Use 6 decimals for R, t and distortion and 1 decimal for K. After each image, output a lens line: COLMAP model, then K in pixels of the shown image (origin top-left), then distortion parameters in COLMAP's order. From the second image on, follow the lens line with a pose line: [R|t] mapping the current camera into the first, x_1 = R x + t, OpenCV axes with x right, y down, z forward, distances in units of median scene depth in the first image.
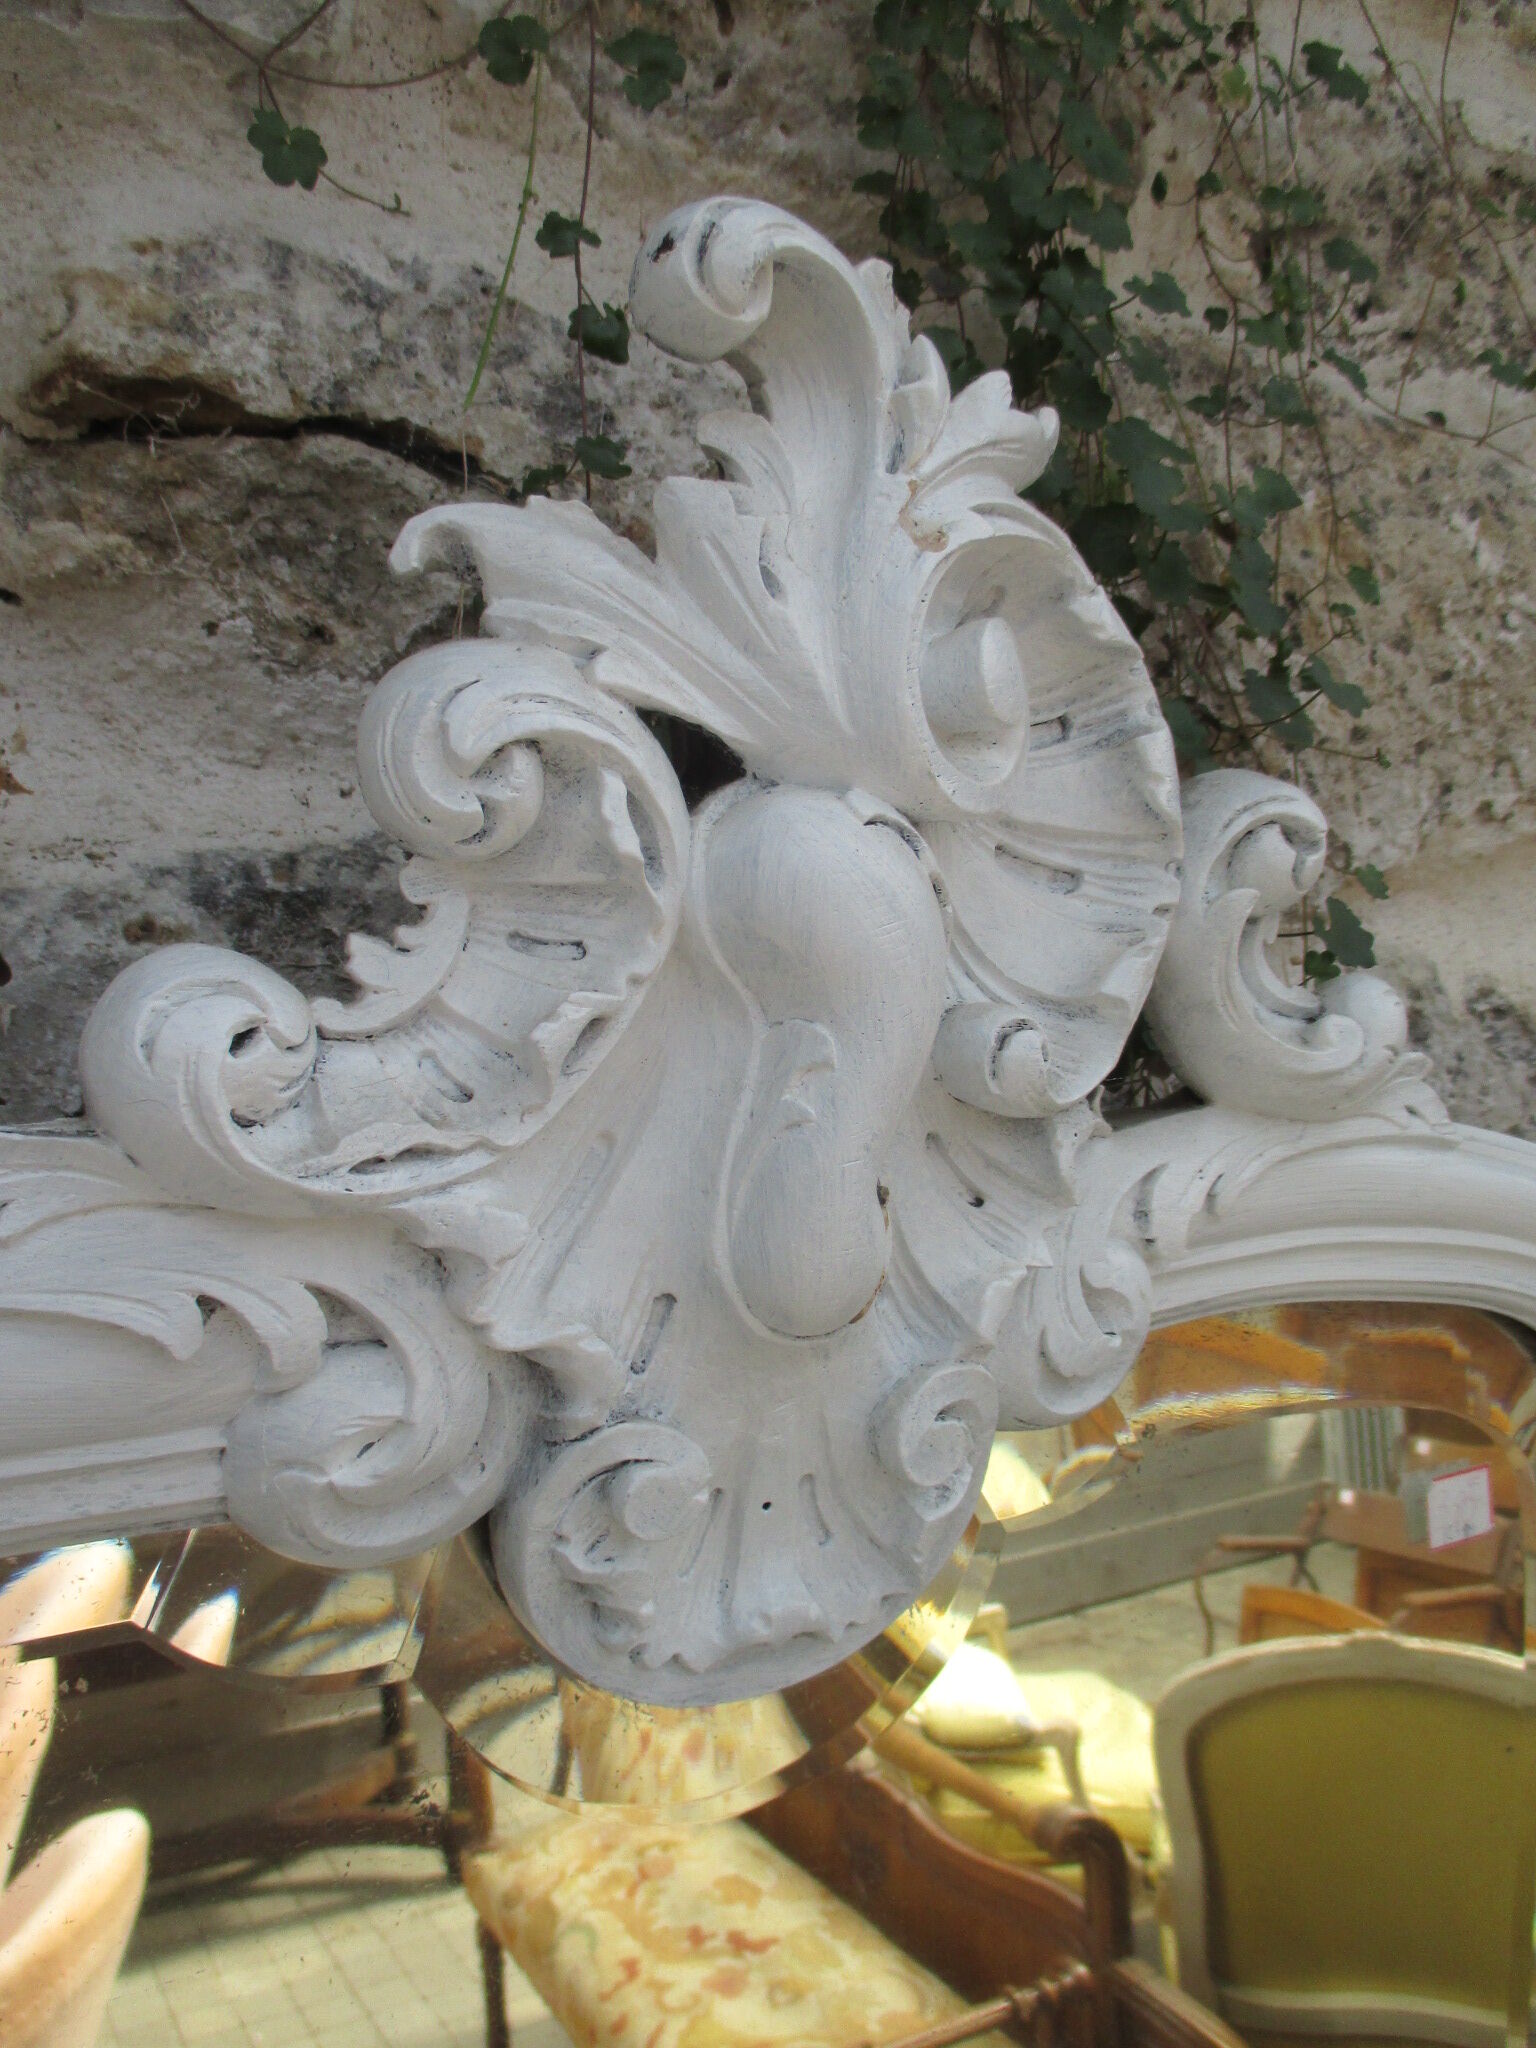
lens RADIAL K [[1704.4, 0, 763.4], [0, 1704.4, 1032.6], [0, 0, 1]] dist [-0.030261, 0.008138]
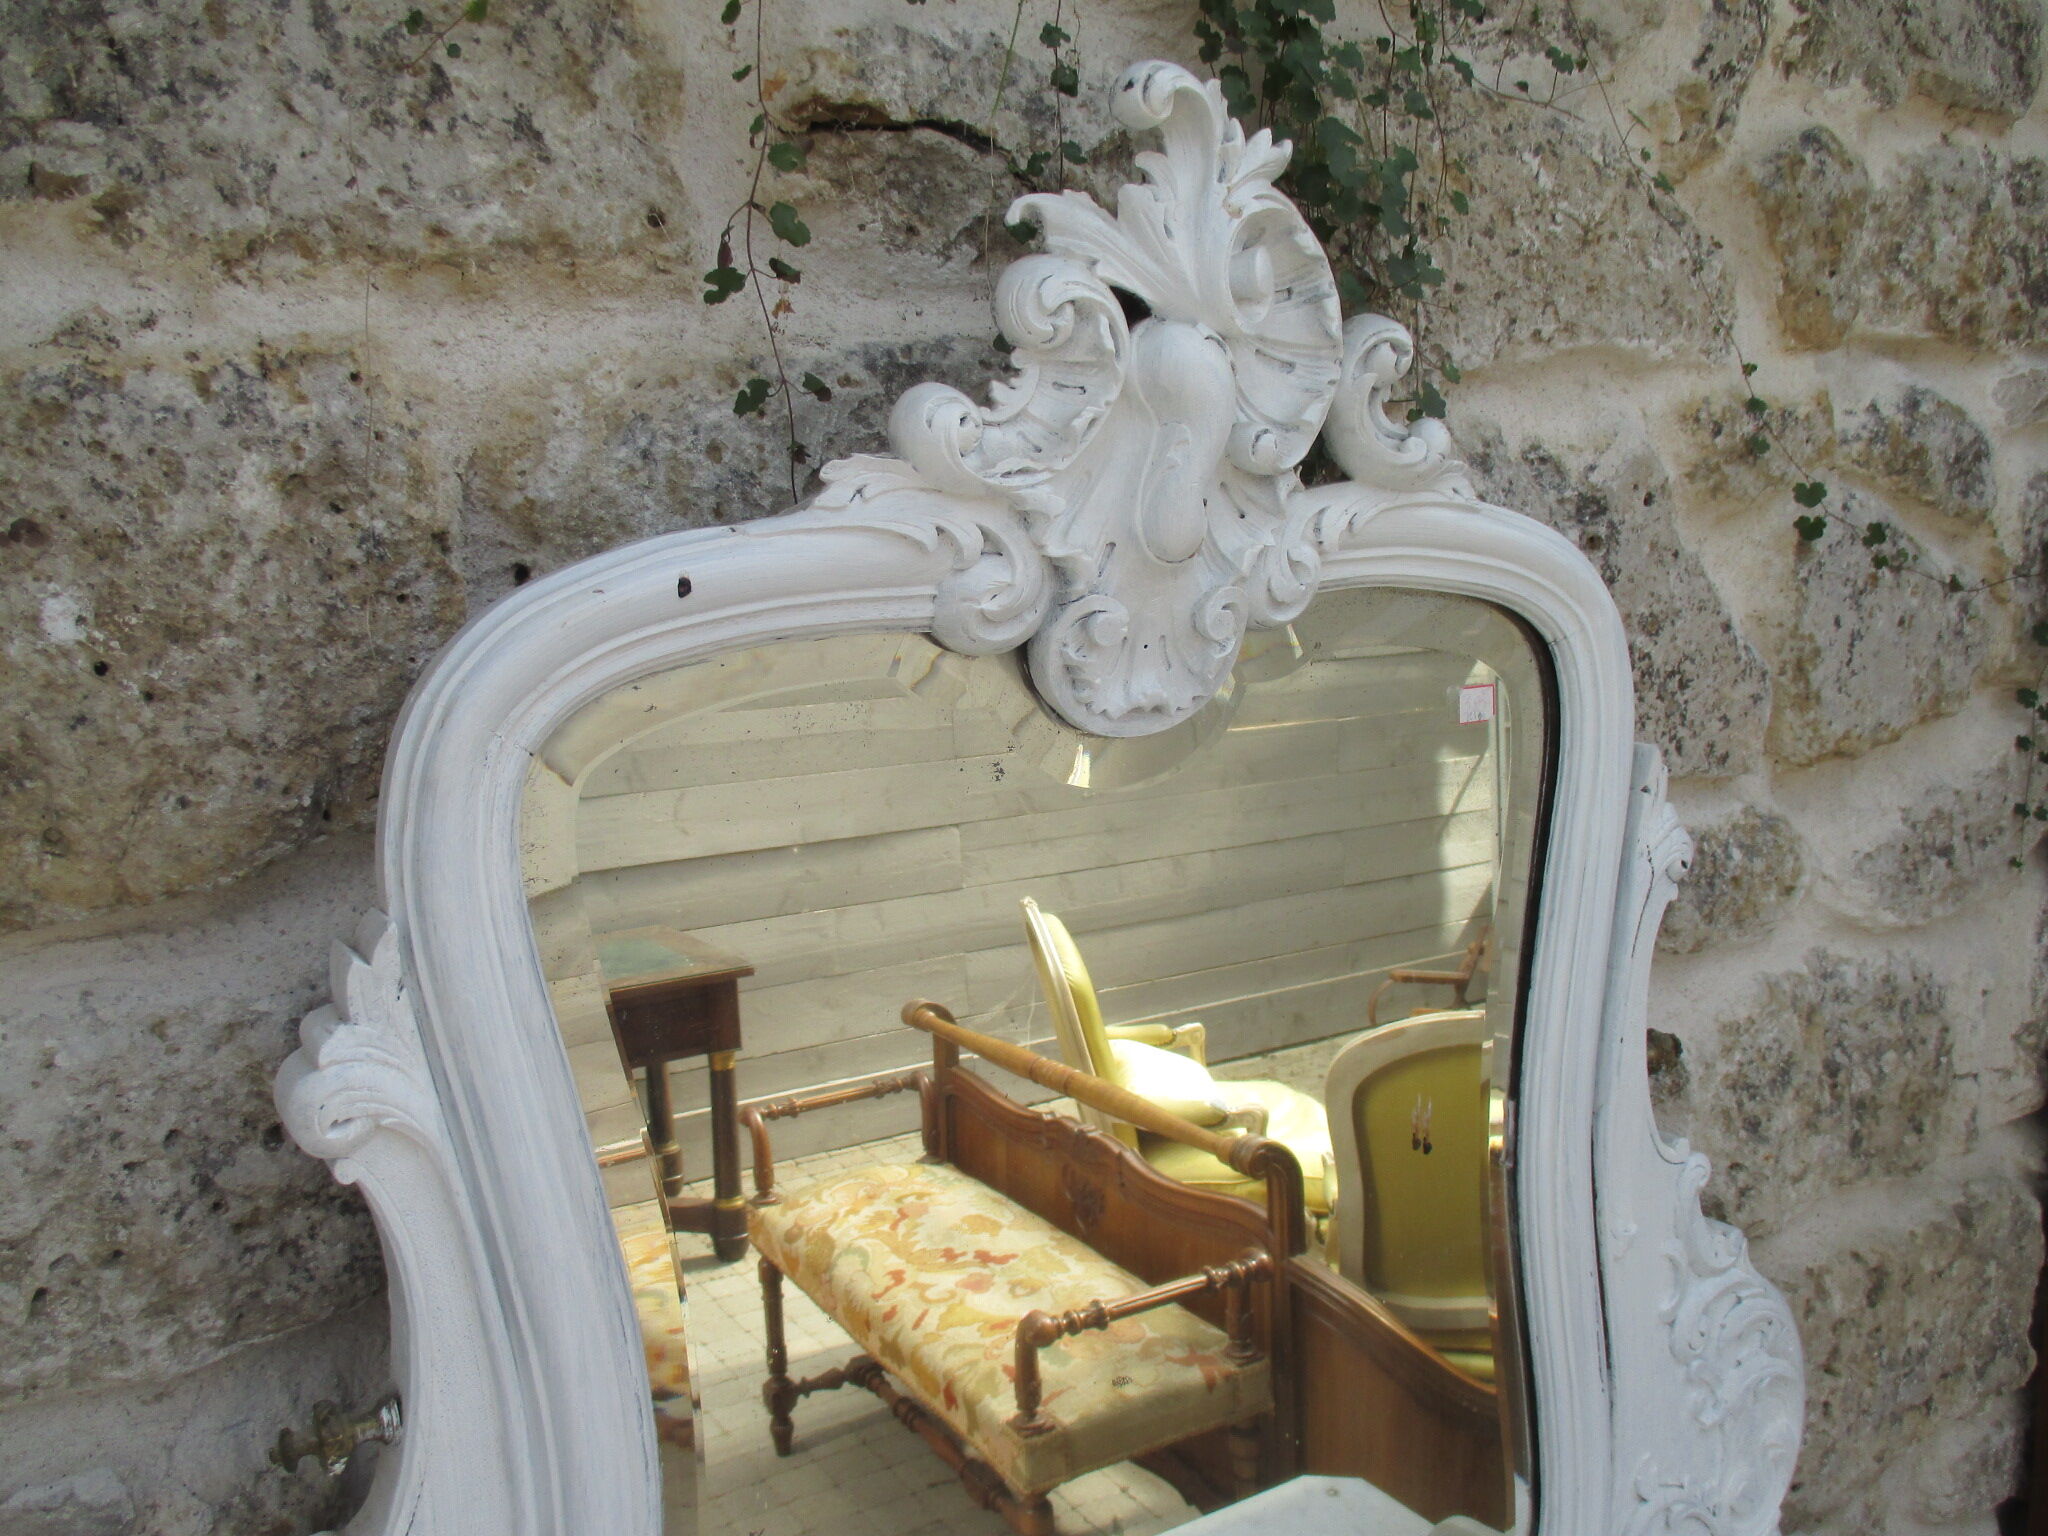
lens RADIAL K [[1704.4, 0, 1037.7], [0, 1704.4, 771.4], [0, 0, 1]] dist [-0.030261, 0.008138]
pose [[0.999017, 0.012572, 0.042511, -0.201704], [-0.018236, 0.990596, 0.135598, 0.119335], [-0.040406, -0.136240, 0.989852, -1.073294]]
